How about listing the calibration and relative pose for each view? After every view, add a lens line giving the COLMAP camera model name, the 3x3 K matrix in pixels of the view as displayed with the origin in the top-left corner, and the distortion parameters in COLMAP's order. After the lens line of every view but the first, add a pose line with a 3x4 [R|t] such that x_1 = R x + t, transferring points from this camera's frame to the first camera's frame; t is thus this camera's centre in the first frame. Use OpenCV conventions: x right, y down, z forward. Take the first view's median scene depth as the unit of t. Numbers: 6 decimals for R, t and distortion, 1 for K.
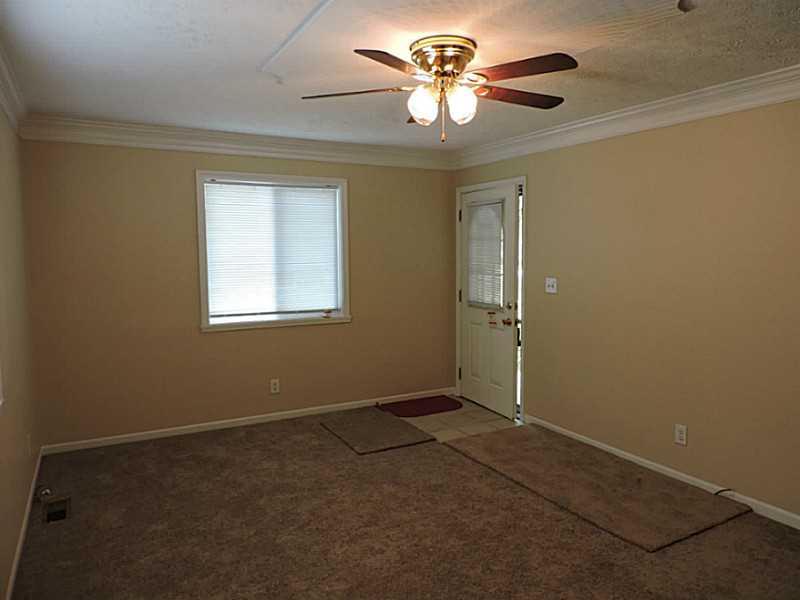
lens RADIAL K [[570.8, 0, 404.3], [0, 570.8, 302.2], [0, 0, 1]] dist [-0.012375, -0.003944]
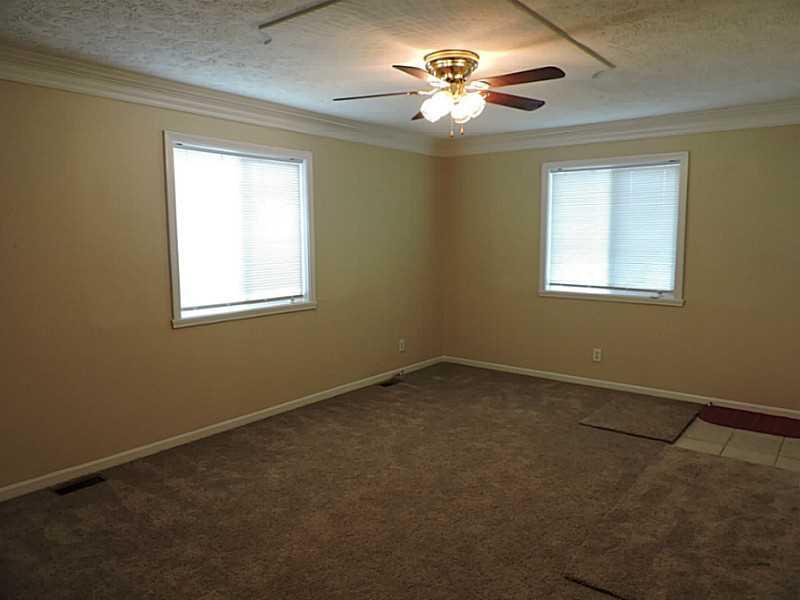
lens RADIAL K [[570.8, 0, 404.3], [0, 570.8, 302.2], [0, 0, 1]] dist [-0.012375, -0.003944]
pose [[0.386099, 0.116197, -0.915110, 0.646621], [-0.083791, 0.992351, 0.090652, -0.020574], [0.918644, 0.041677, 0.392883, 0.247772]]
